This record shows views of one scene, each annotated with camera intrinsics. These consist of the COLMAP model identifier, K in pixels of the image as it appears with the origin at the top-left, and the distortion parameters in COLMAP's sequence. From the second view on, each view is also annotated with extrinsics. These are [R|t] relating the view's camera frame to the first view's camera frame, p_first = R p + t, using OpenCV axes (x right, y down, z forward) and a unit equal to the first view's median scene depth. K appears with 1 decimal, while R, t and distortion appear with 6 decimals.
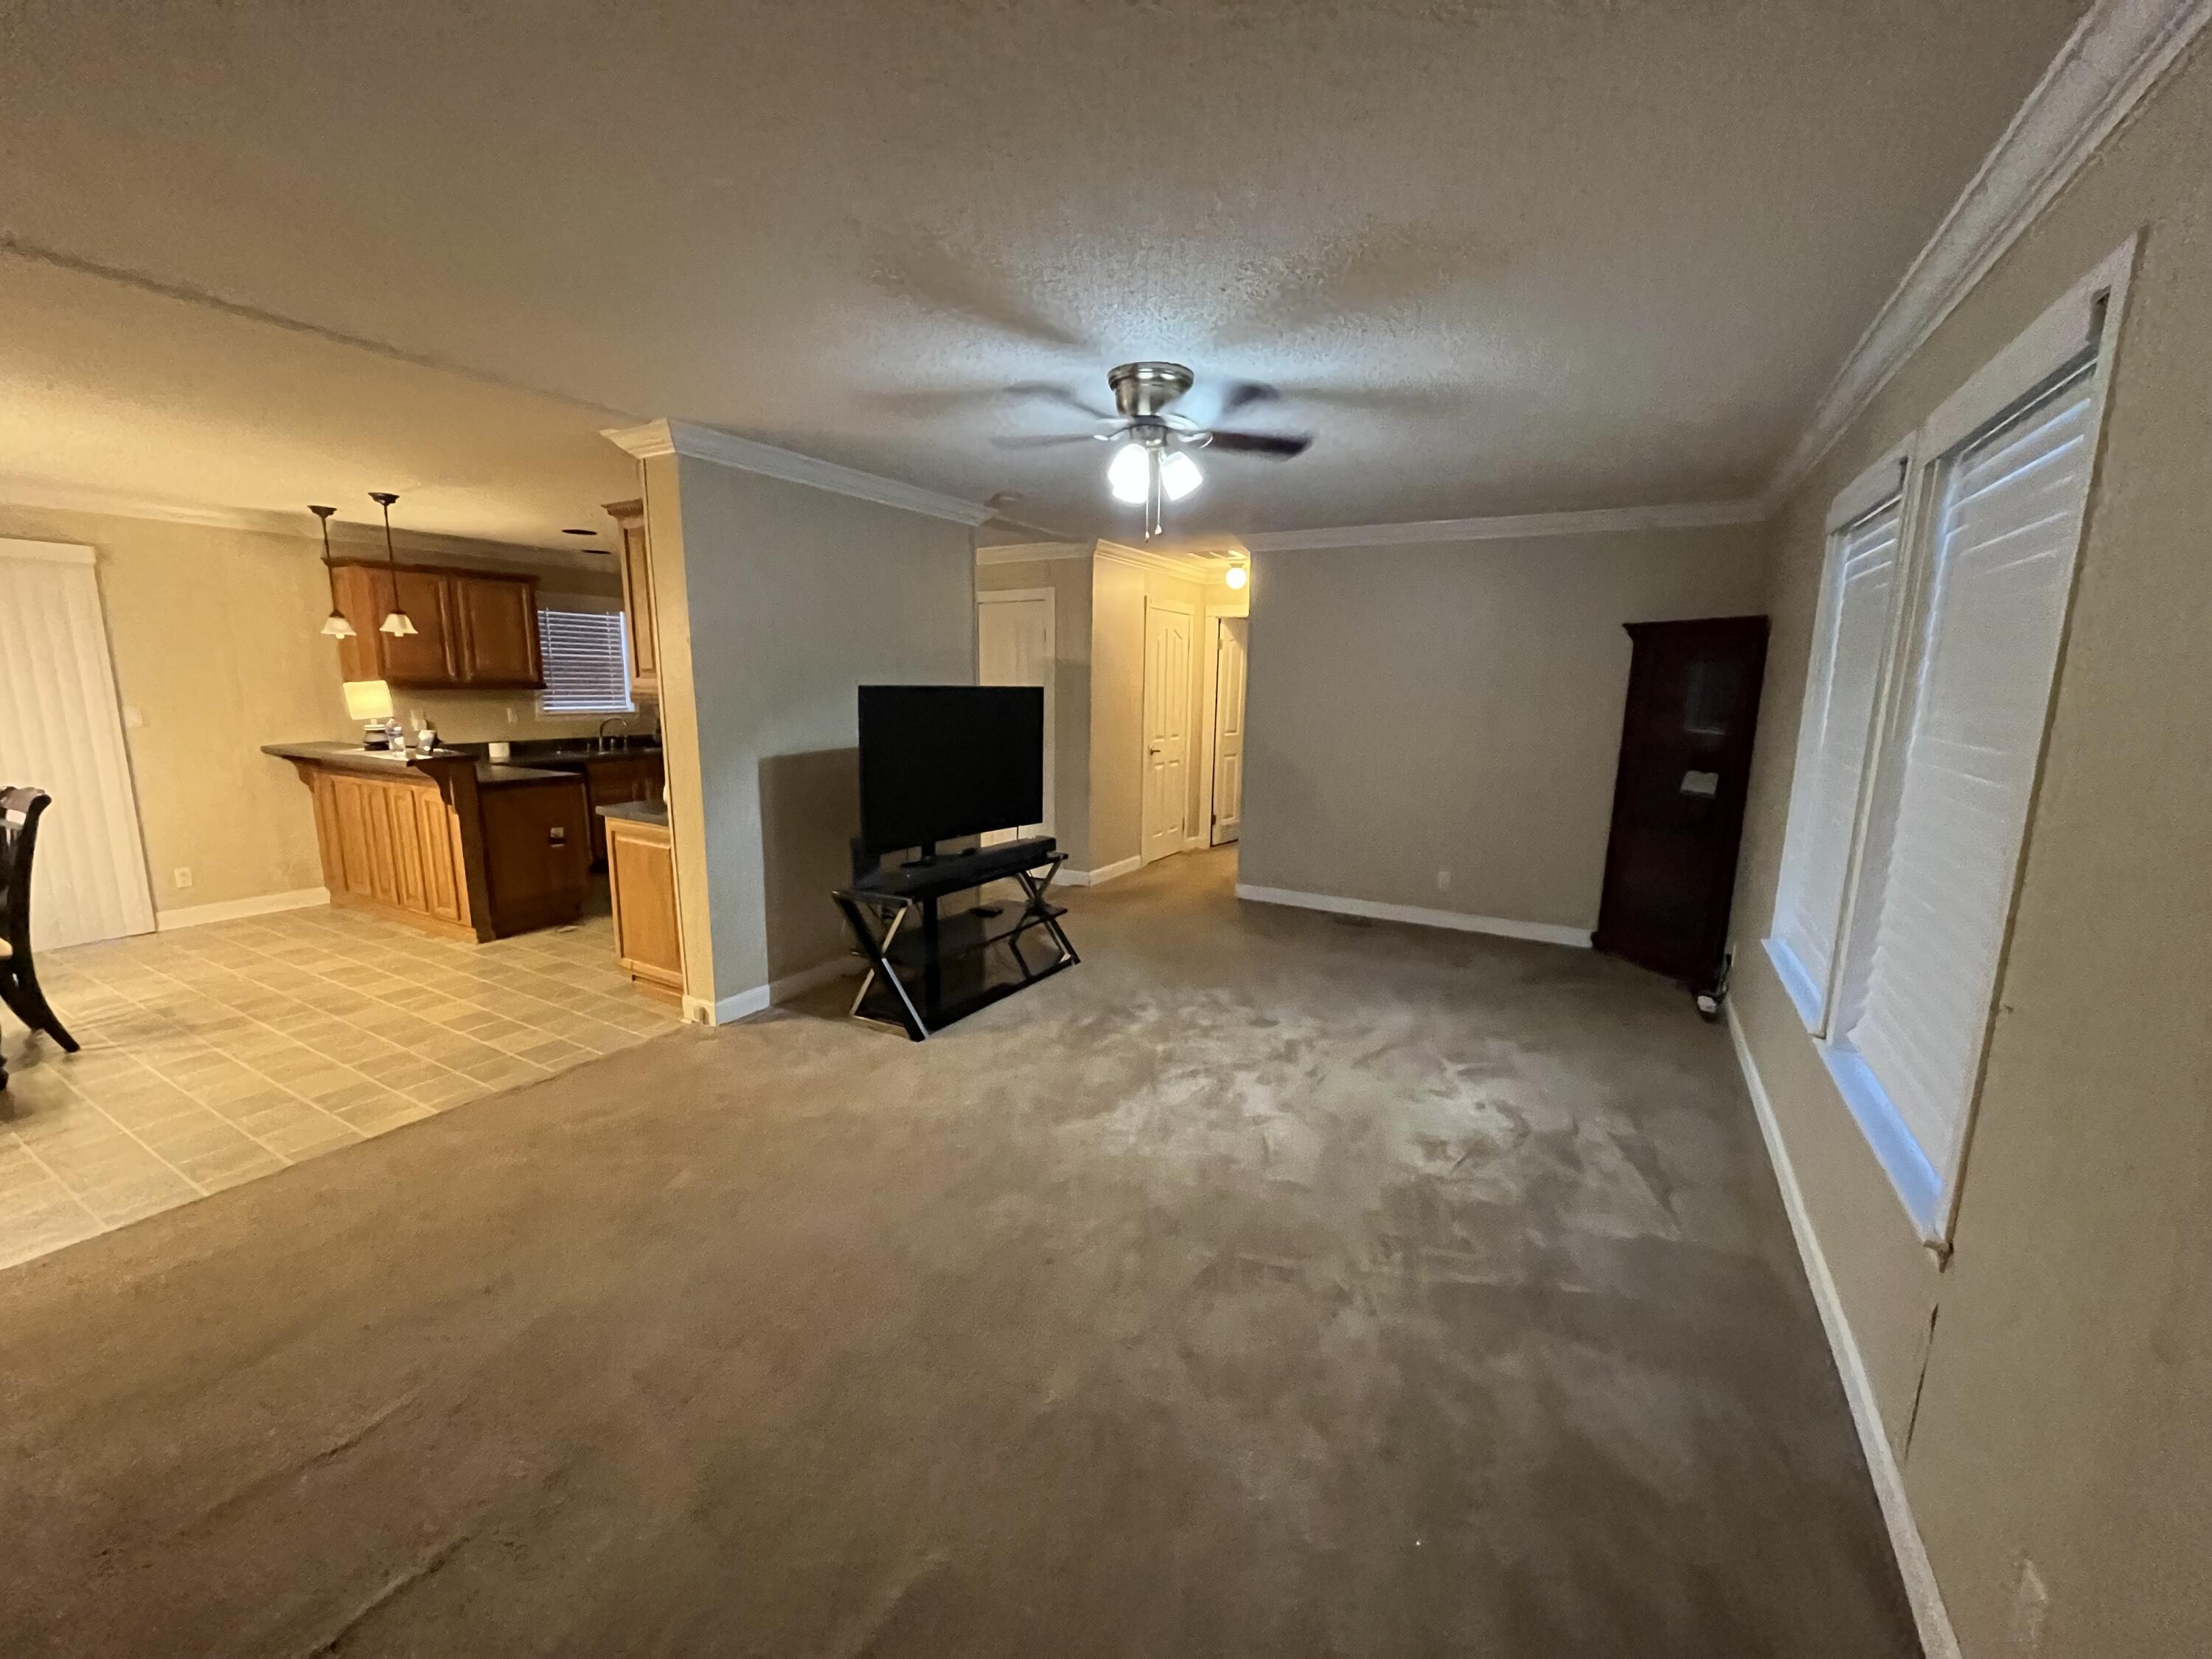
lens RADIAL K [[879.6, 0, 1106.0], [0, 879.6, 829.5], [0, 0, 1]] dist [0.000126, 0.000139]
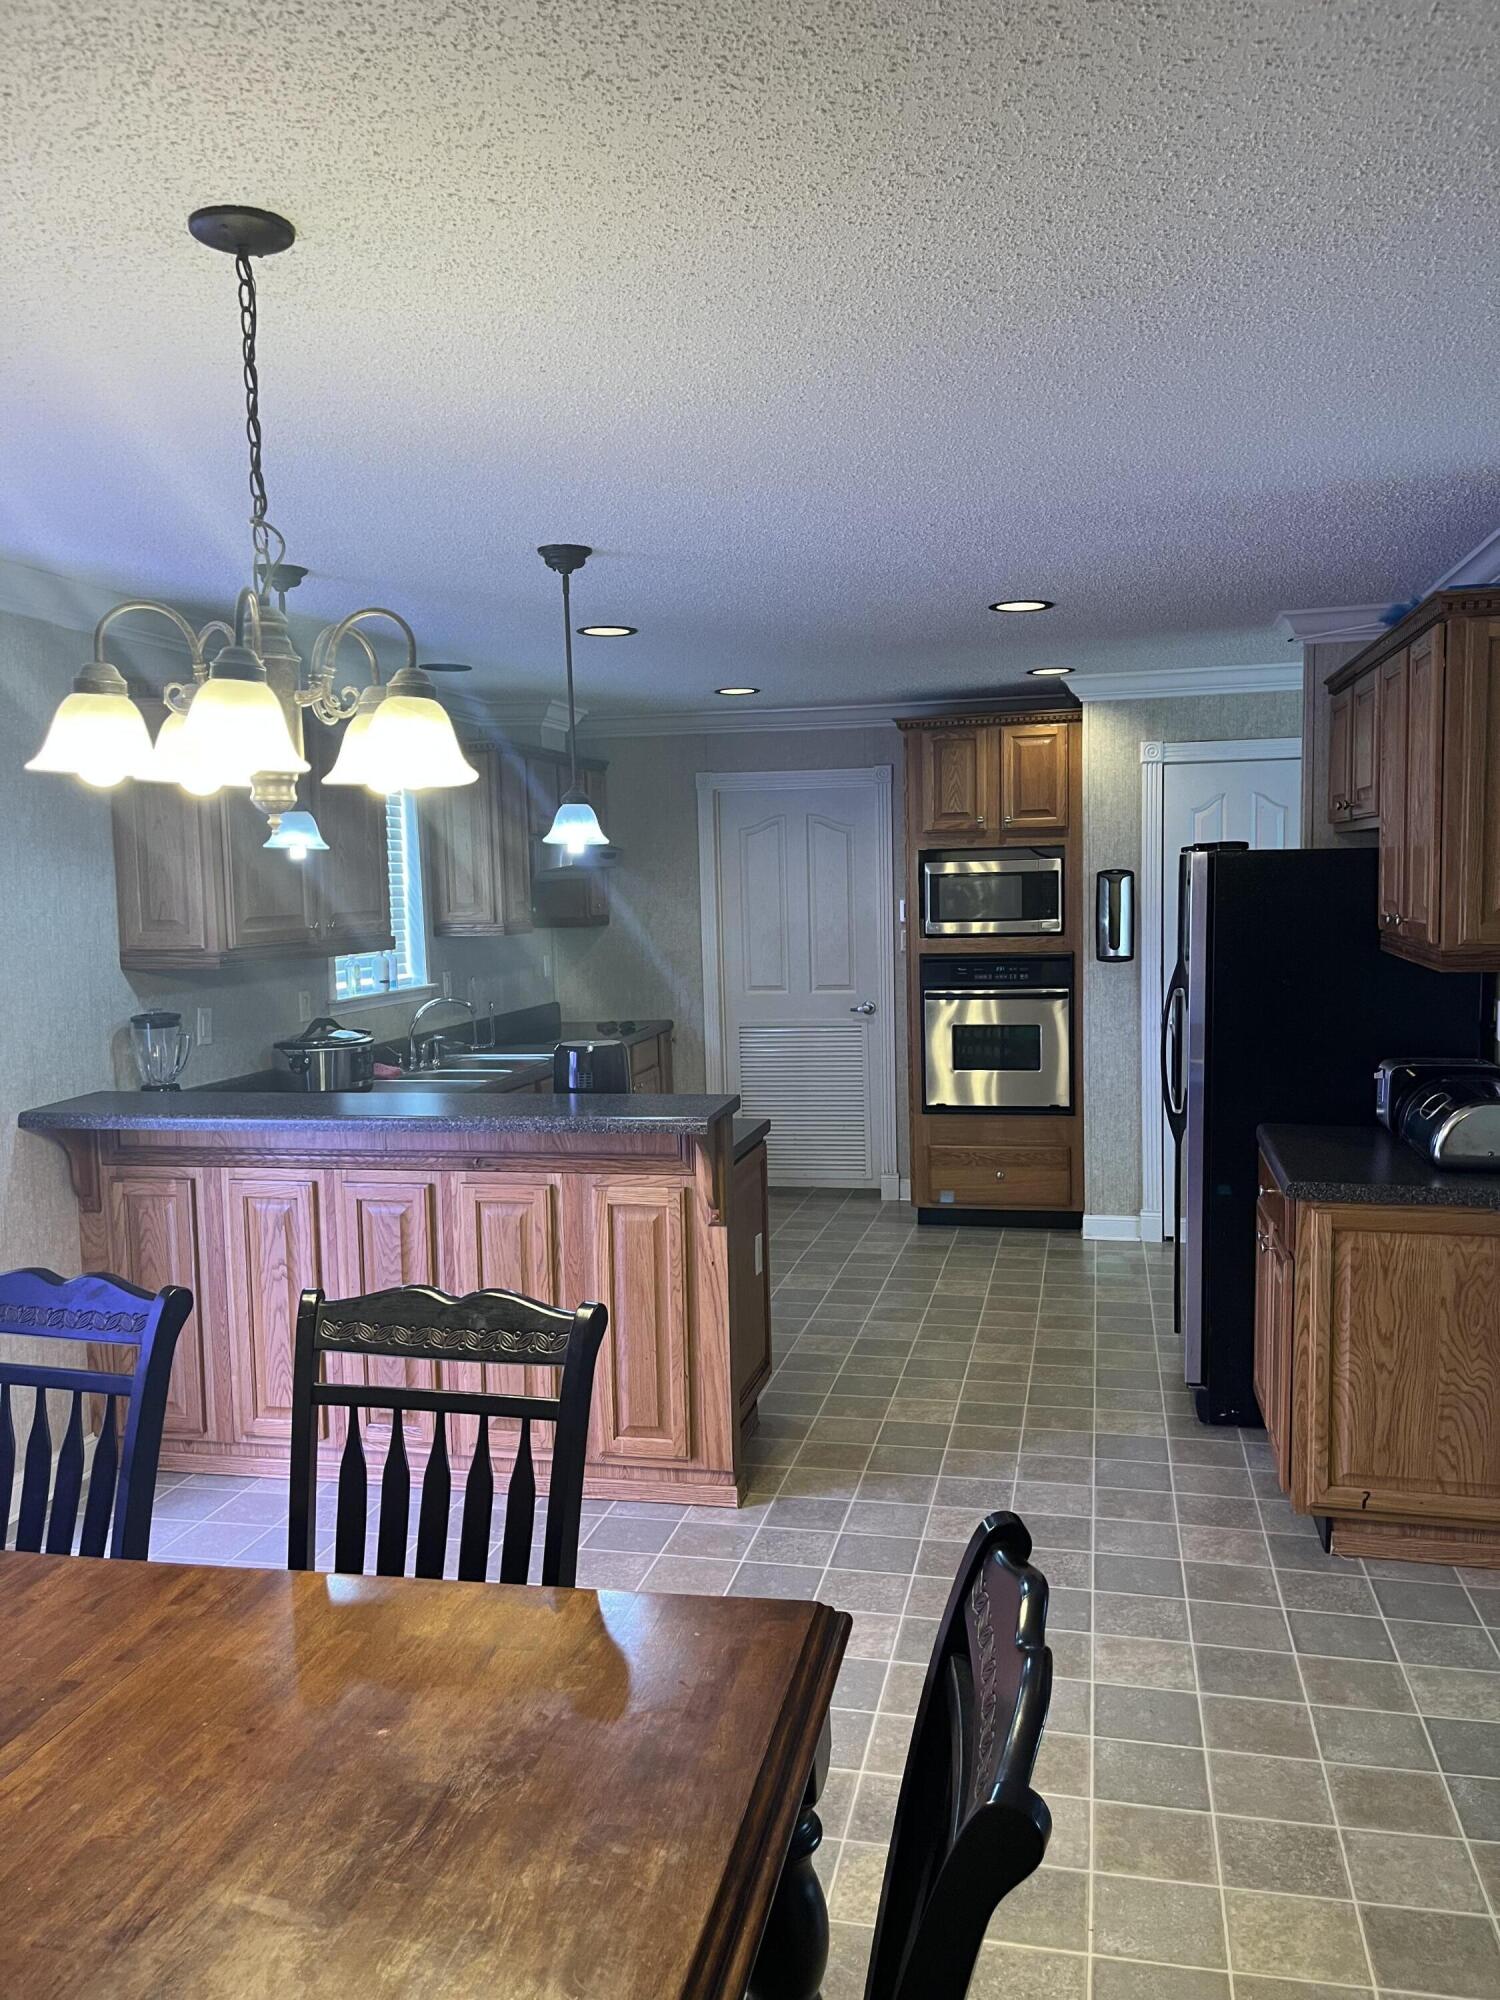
lens RADIAL K [[1509.3, 0, 750.0], [0, 1509.3, 1000.0], [0, 0, 1]] dist [0.084892, -0.103267]
pose [[0.955374, -0.053142, 0.290578, -1.092611], [0.078352, 0.994039, -0.075816, -0.085302], [-0.284817, 0.095200, 0.953843, 0.257621]]
